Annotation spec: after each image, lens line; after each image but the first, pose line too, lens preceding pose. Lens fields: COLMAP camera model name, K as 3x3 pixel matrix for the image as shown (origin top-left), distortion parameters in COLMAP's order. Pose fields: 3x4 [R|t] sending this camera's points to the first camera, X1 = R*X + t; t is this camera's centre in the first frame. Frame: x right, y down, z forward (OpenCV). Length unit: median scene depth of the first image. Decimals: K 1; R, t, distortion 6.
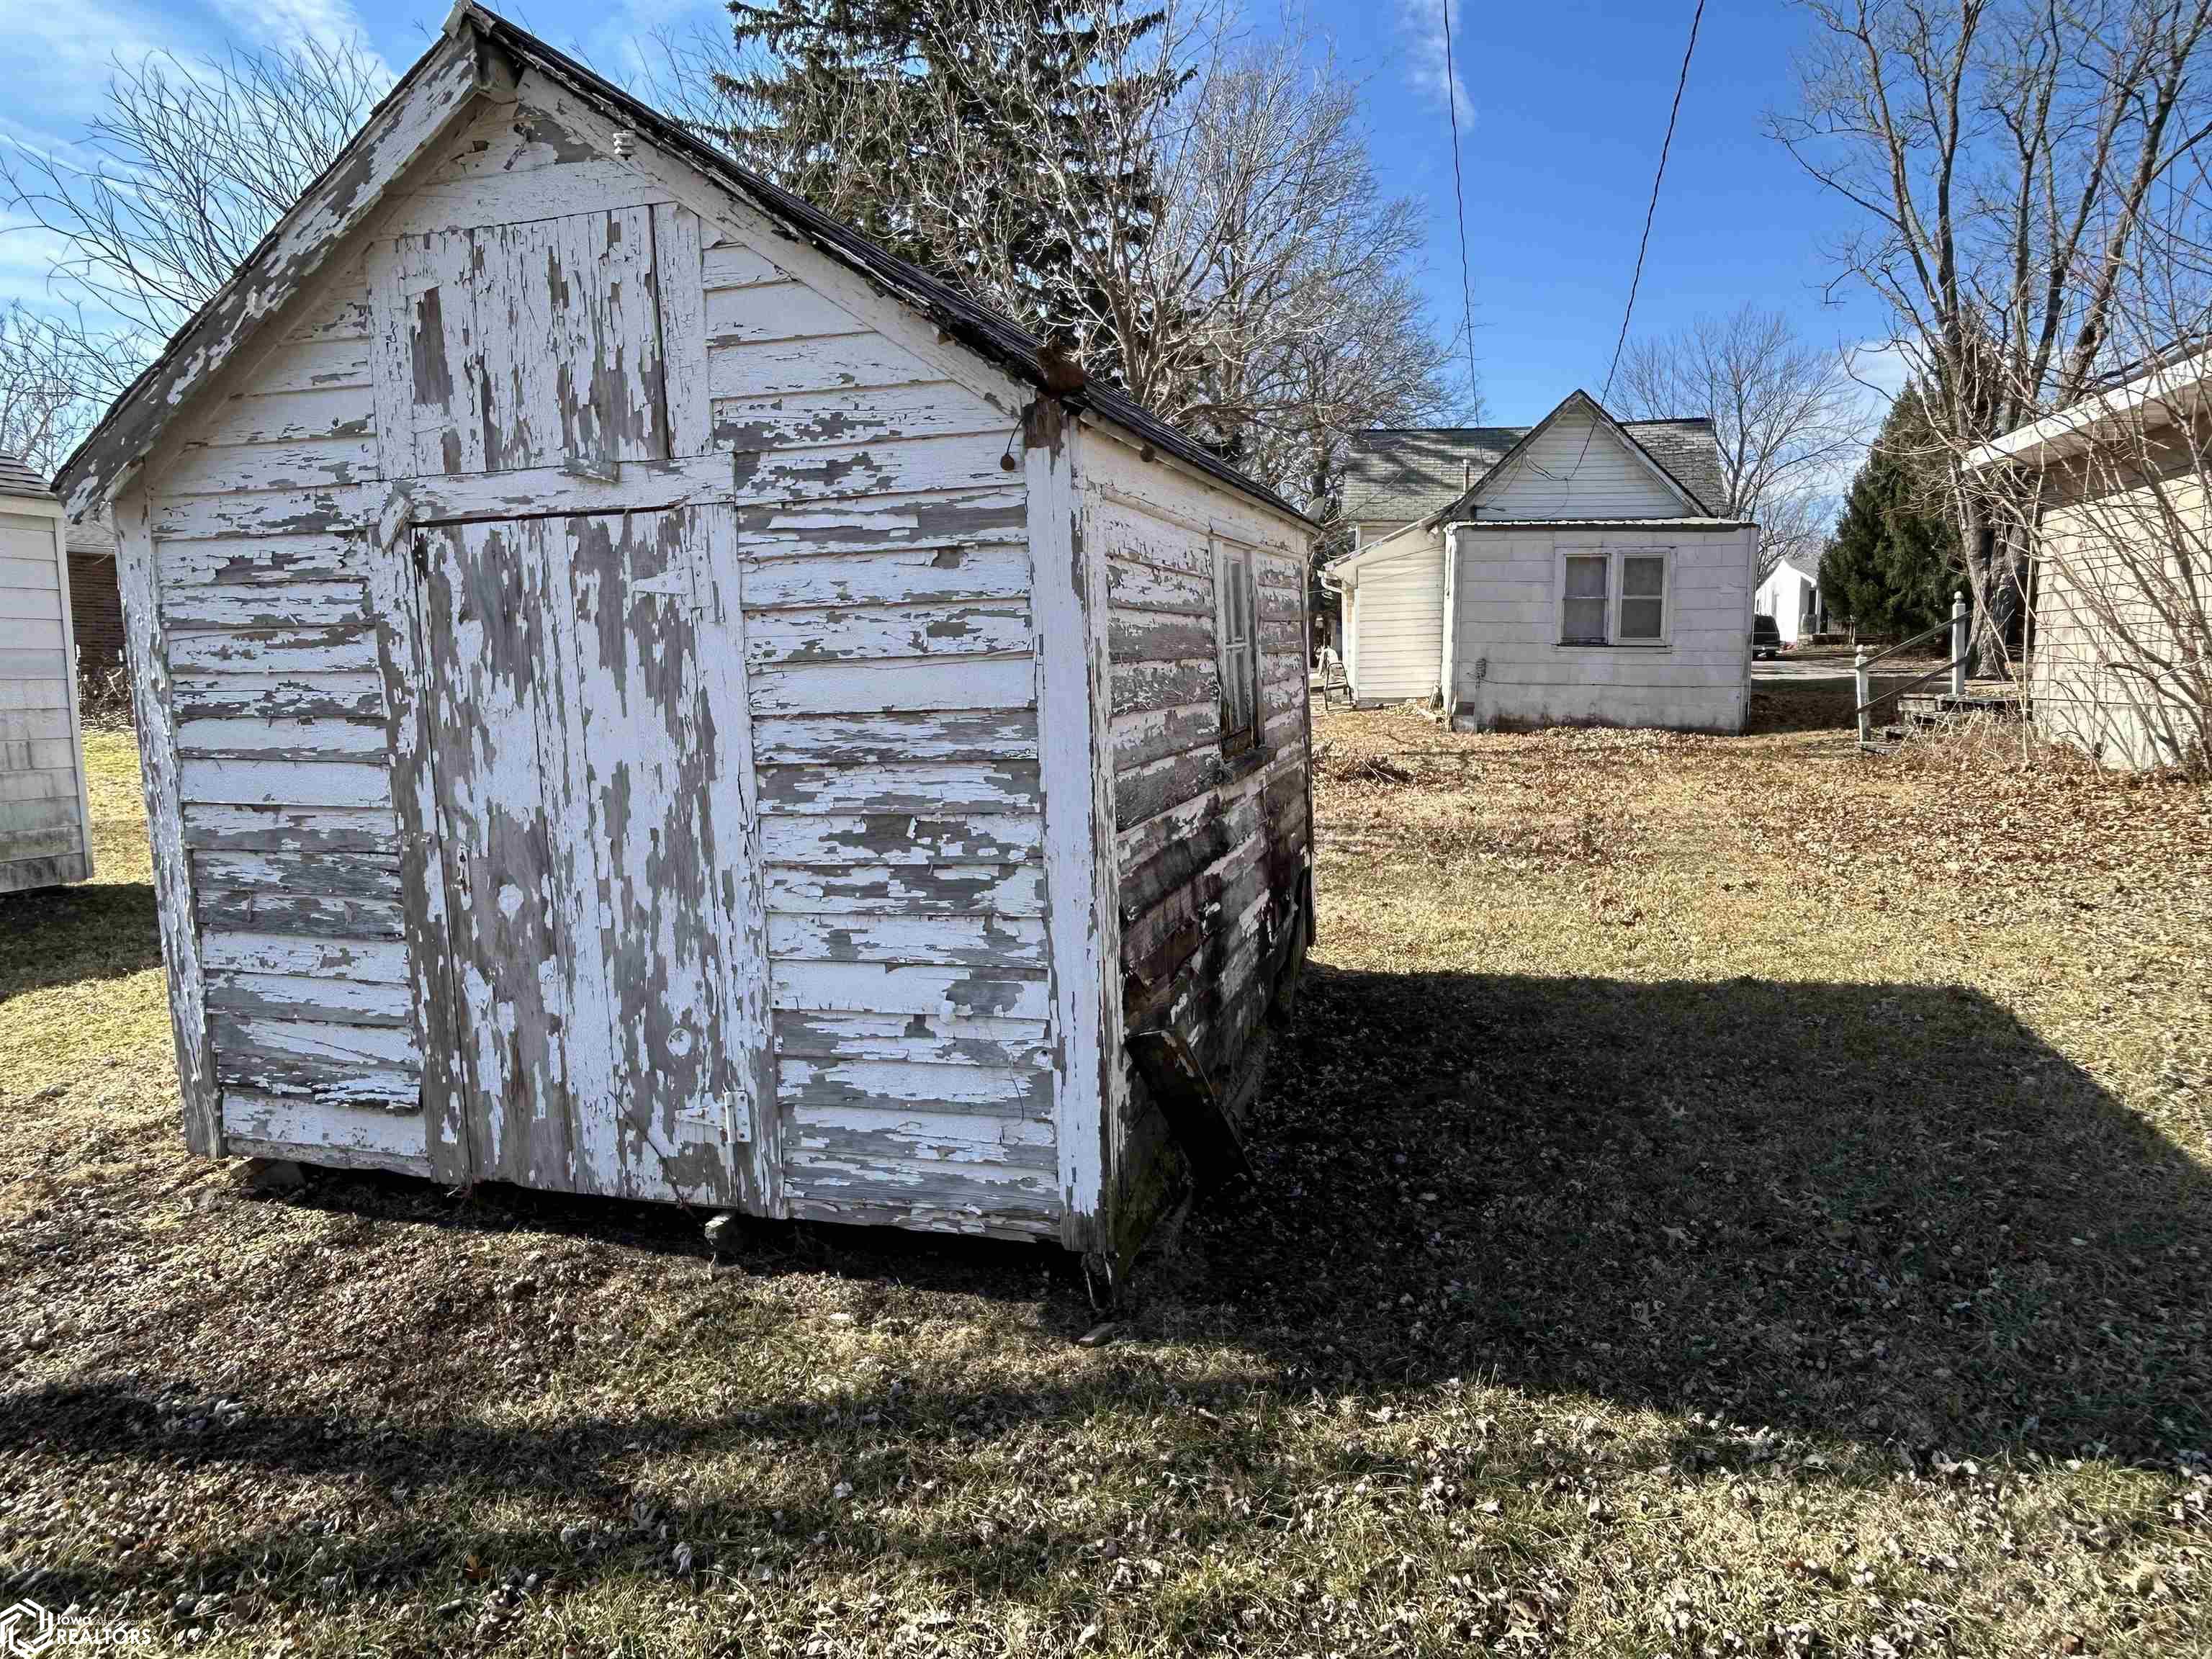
lens RADIAL K [[1414.9, 0, 1106.0], [0, 1414.9, 829.5], [0, 0, 1]] dist [-0.000549, 0.000619]
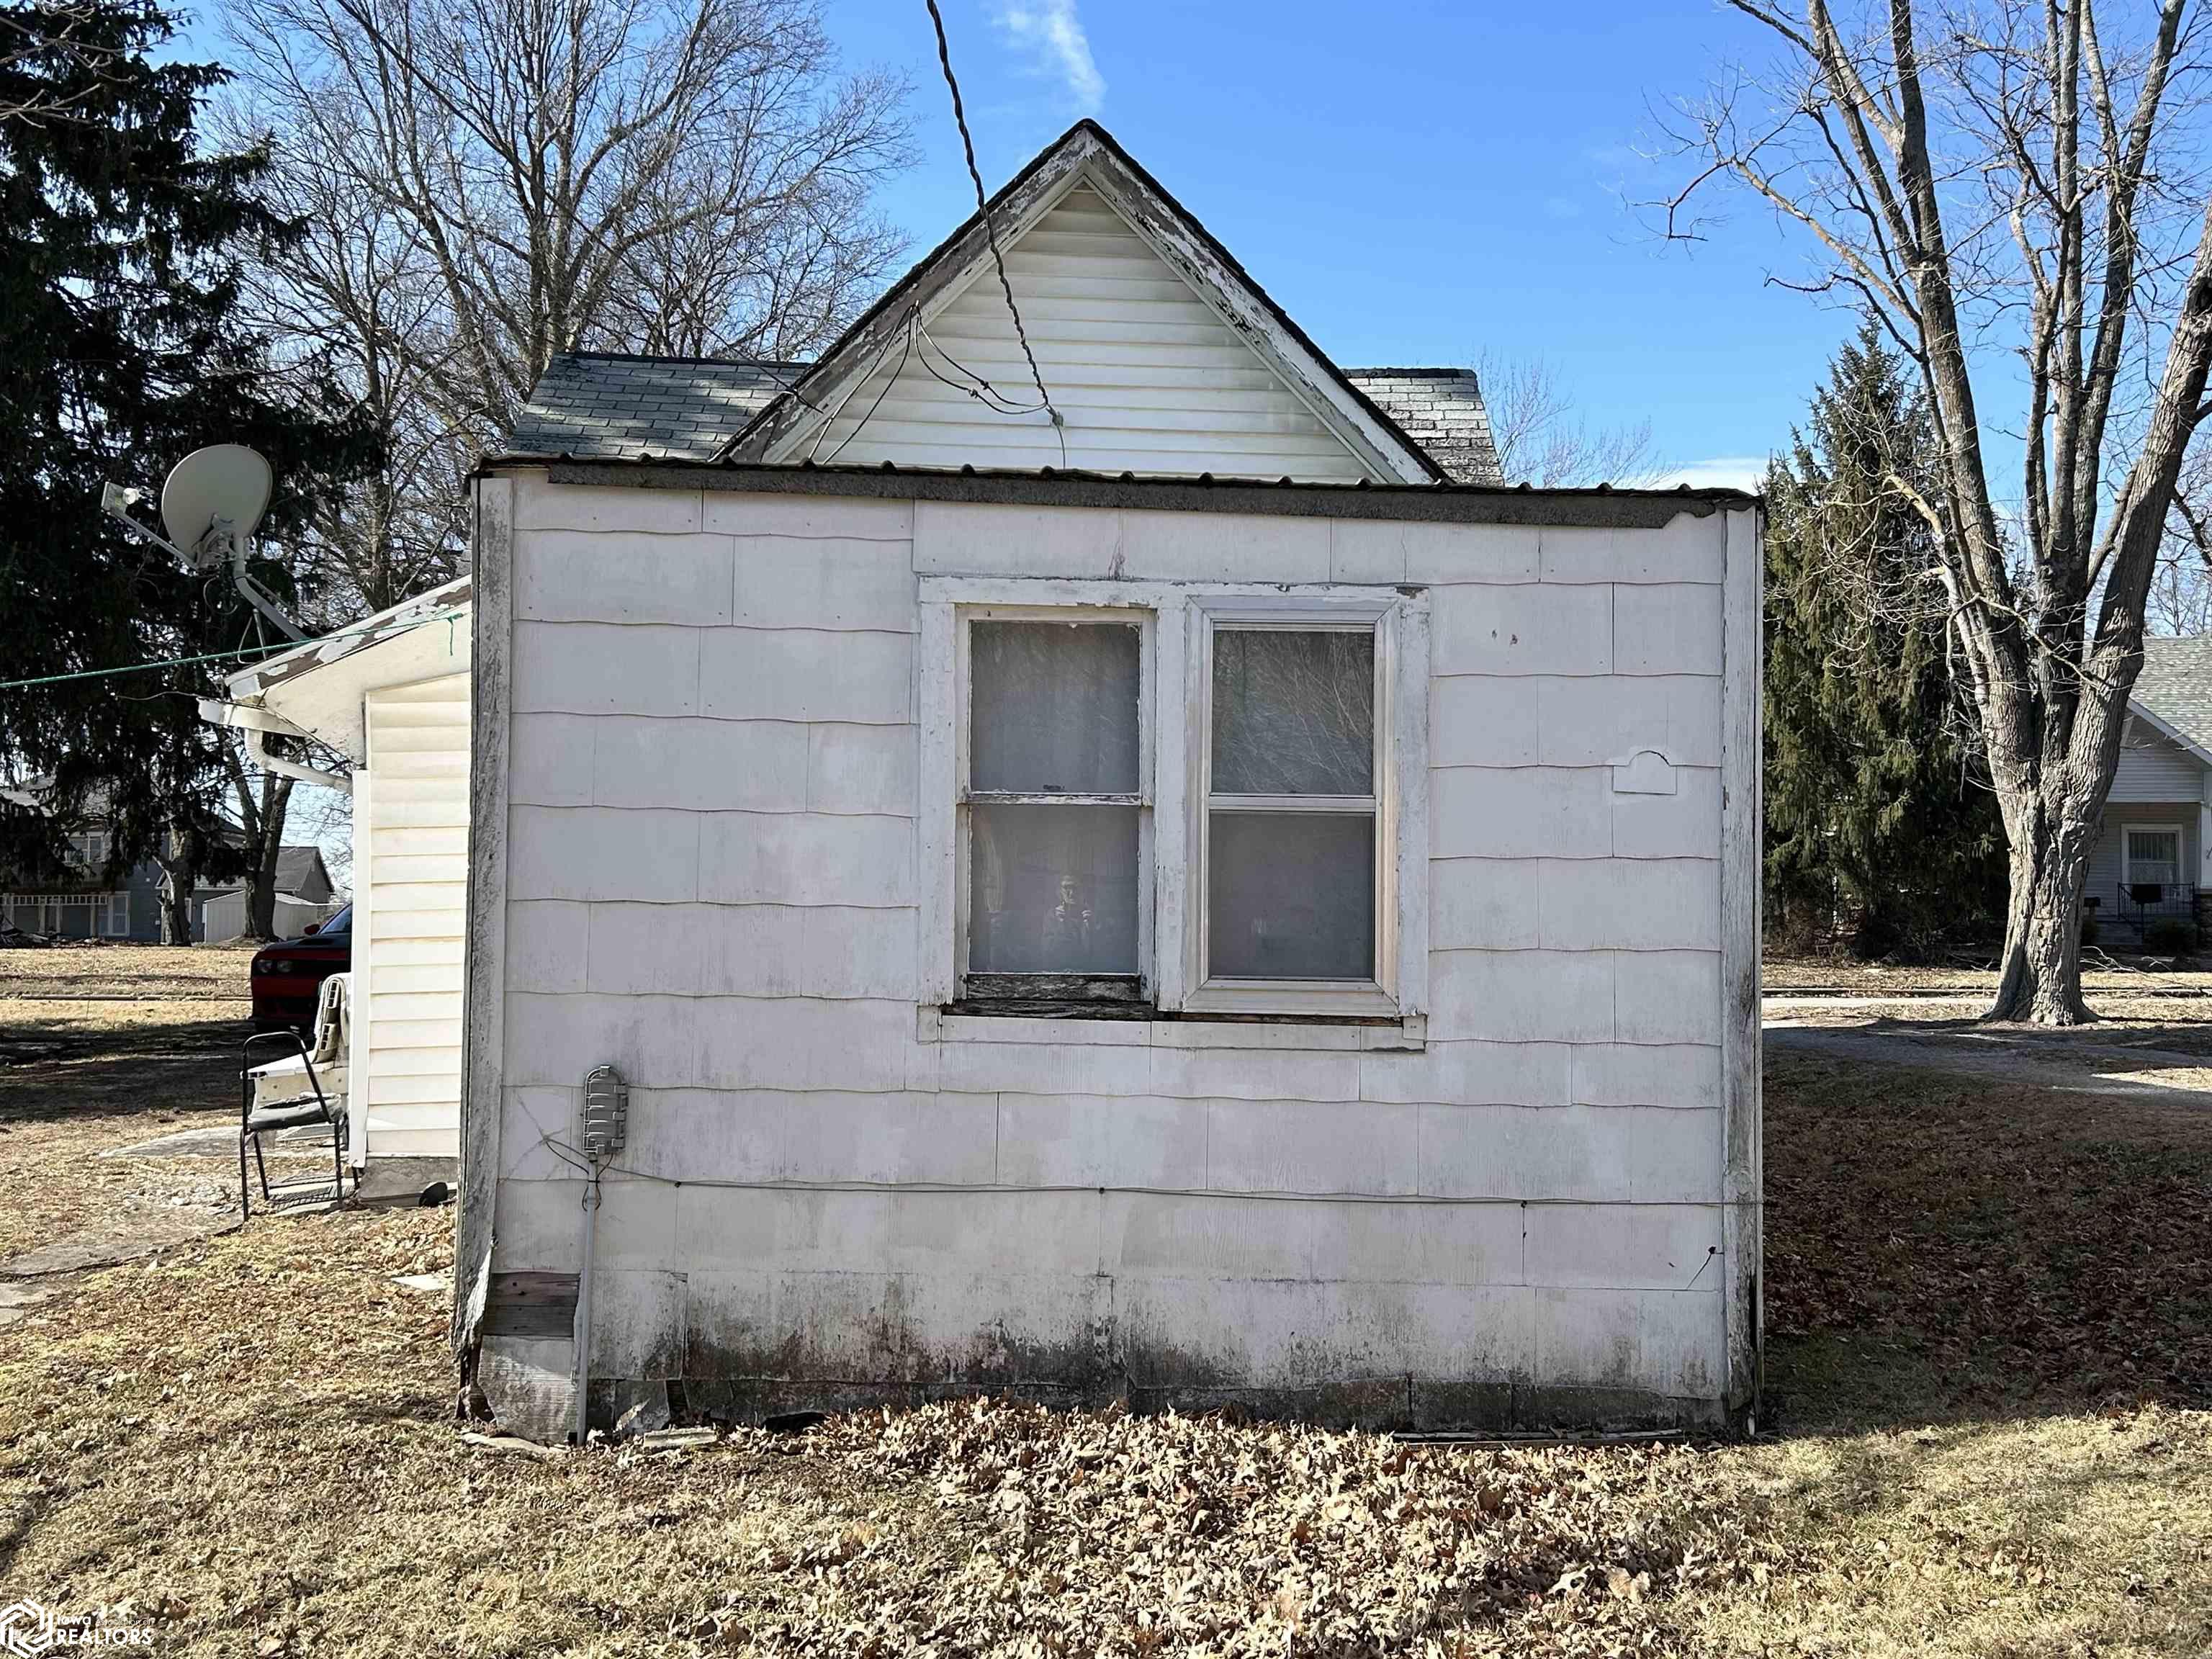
lens RADIAL K [[2335.9, 0, 1106.0], [0, 2335.9, 829.5], [0, 0, 1]] dist [0.056633, -0.001451]
pose [[0.966777, 0.018137, 0.254976, 0.247479], [0.024150, 0.986537, -0.161742, -0.097208], [-0.254477, 0.162526, 0.953324, 0.634051]]
